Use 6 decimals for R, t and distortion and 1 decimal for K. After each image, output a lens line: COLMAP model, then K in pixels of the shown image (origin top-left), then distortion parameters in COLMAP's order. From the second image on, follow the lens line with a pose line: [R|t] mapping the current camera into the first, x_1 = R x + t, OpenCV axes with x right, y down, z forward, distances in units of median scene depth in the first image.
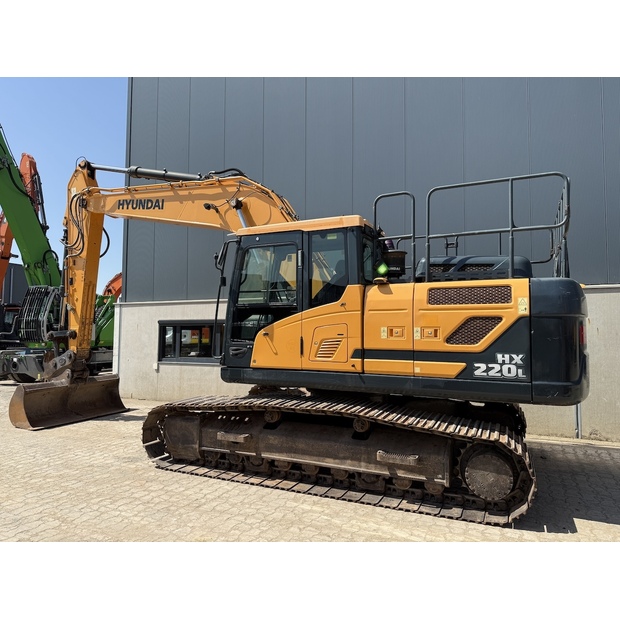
lens RADIAL K [[439.8, 0, 313.2], [0, 439.8, 307.5], [0, 0, 1]] dist [0.051097, -0.084574]
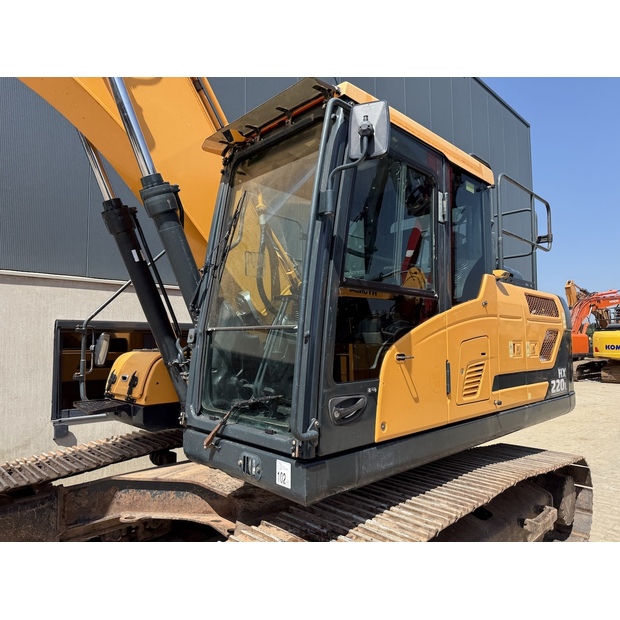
lens RADIAL K [[439.8, 0, 313.2], [0, 439.8, 307.5], [0, 0, 1]] dist [0.051097, -0.084574]
pose [[0.347289, 0.066664, 0.935386, -0.650538], [-0.052120, 0.997300, -0.051725, 0.045528], [-0.936309, -0.030789, 0.349826, 1.100148]]
